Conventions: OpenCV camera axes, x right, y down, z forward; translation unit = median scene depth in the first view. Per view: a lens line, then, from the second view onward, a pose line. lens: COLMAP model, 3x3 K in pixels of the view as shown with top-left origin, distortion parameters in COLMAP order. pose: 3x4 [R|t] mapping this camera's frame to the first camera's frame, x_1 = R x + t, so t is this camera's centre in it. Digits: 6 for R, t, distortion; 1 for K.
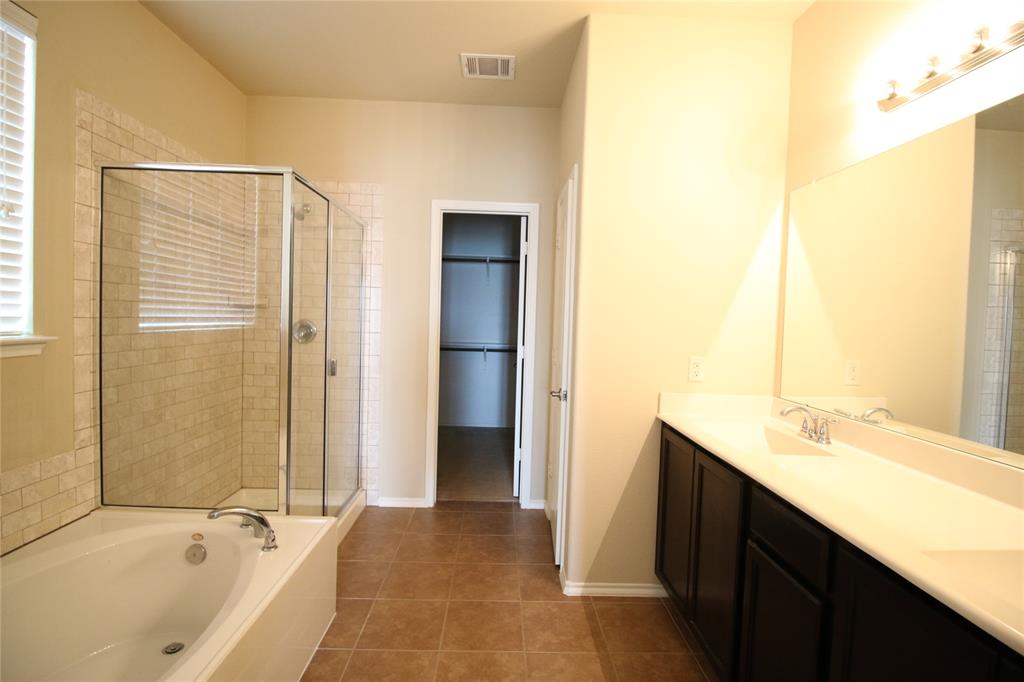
lens RADIAL K [[475.8, 0, 512.2], [0, 475.8, 334.3], [0, 0, 1]] dist [0.000584, -0.011419]
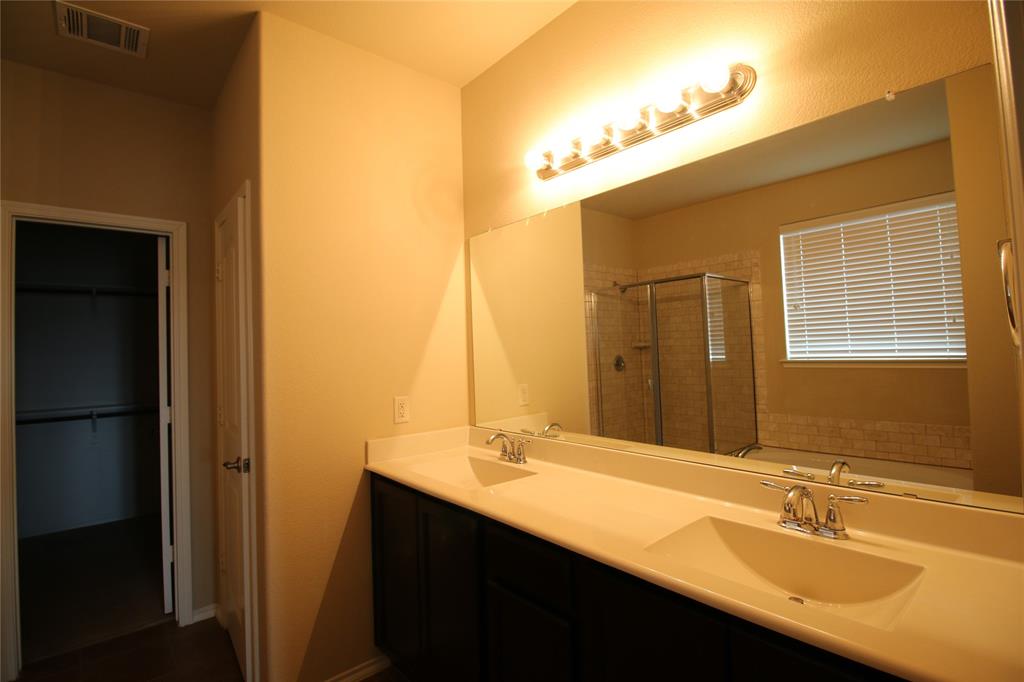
lens RADIAL K [[475.8, 0, 512.2], [0, 475.8, 334.3], [0, 0, 1]] dist [0.000584, -0.011419]
pose [[0.769907, -0.034787, 0.637208, -0.049662], [0.080213, 0.995869, -0.042550, -0.020694], [-0.633095, 0.083872, 0.769517, 0.103105]]
